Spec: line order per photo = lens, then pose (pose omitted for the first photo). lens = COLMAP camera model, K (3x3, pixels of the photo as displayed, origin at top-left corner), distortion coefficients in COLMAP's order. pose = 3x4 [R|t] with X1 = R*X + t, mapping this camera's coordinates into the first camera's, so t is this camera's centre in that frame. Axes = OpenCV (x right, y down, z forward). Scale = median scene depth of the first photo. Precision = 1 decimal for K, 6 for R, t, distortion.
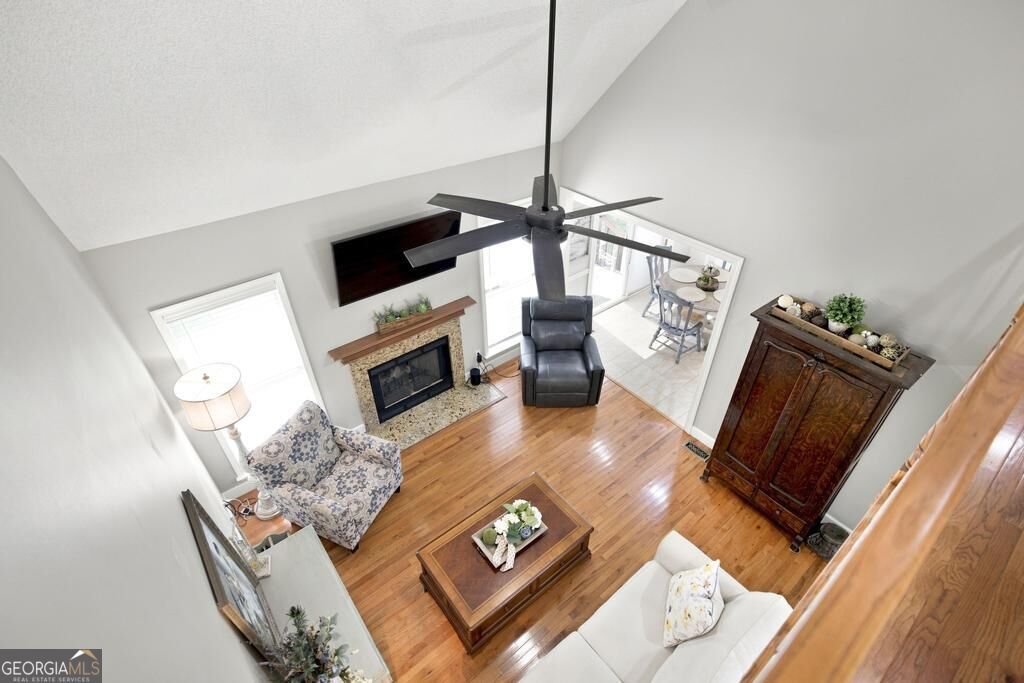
lens RADIAL K [[488.4, 0, 512.0], [0, 488.4, 341.5], [0, 0, 1]] dist [0.001431, 0.000332]
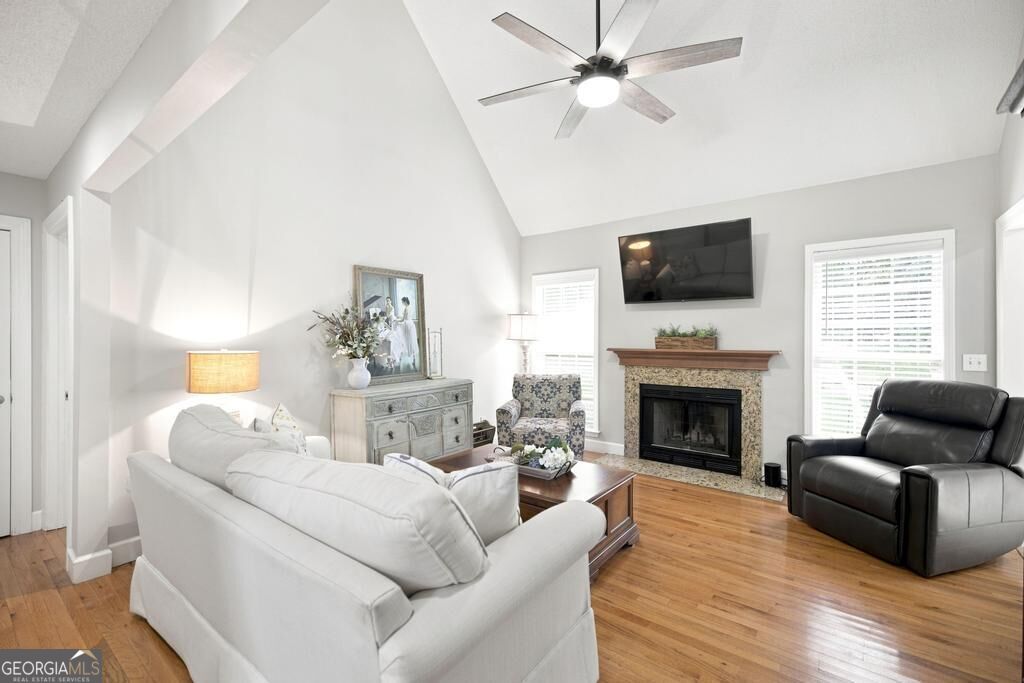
lens RADIAL K [[452.2, 0, 512.0], [0, 452.2, 341.5], [0, 0, 1]] dist [0.021876, 0.000089]
pose [[0.222597, -0.001063, -0.974910, 0.592201], [-0.587496, 0.797885, -0.135011, 0.278989], [0.778010, 0.602809, 0.176982, 0.562531]]
